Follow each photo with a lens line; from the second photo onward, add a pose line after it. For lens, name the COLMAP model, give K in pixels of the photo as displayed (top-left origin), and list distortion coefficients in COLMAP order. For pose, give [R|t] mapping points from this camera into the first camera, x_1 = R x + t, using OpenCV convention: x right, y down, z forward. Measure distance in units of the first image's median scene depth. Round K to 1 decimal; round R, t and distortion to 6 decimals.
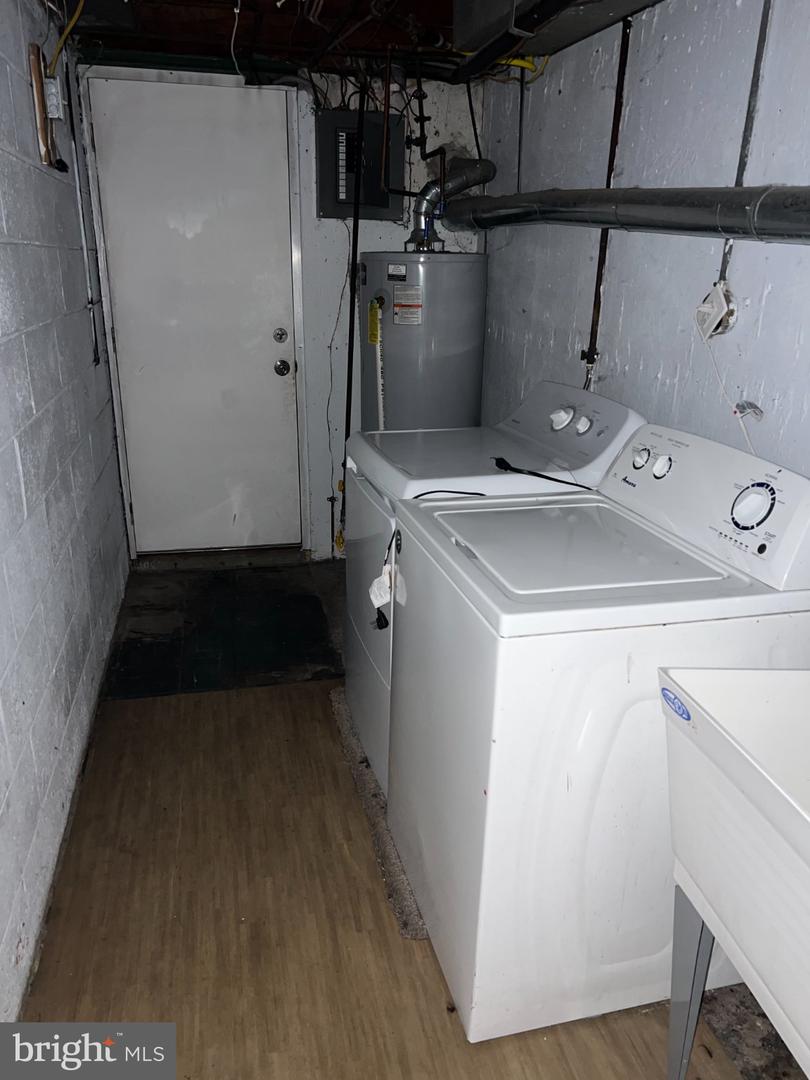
lens RADIAL K [[814.6, 0, 403.2], [0, 814.6, 541.8], [0, 0, 1]] dist [0.010327, 0.003753]
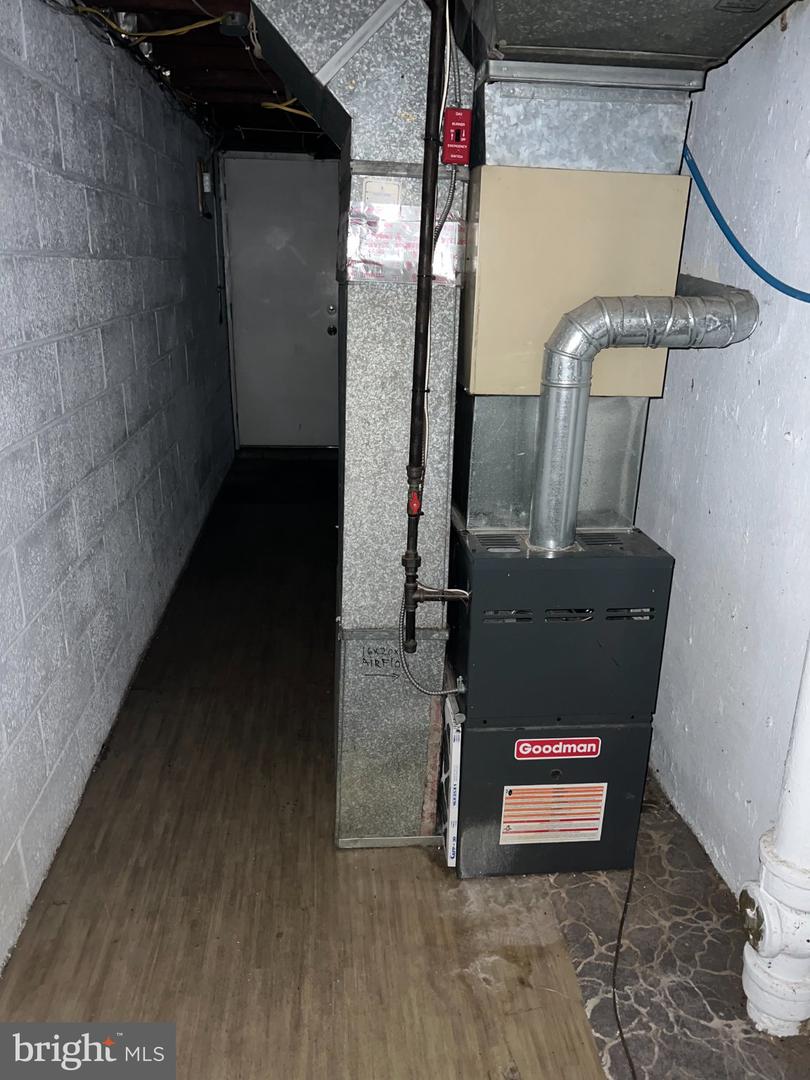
lens RADIAL K [[814.6, 0, 405.4], [0, 814.6, 539.4], [0, 0, 1]] dist [0.010327, 0.003753]
pose [[0.990676, 0.040332, -0.130132, 0.245269], [-0.043091, 0.998901, -0.018459, 0.246067], [0.129245, 0.023895, 0.991325, -0.625344]]
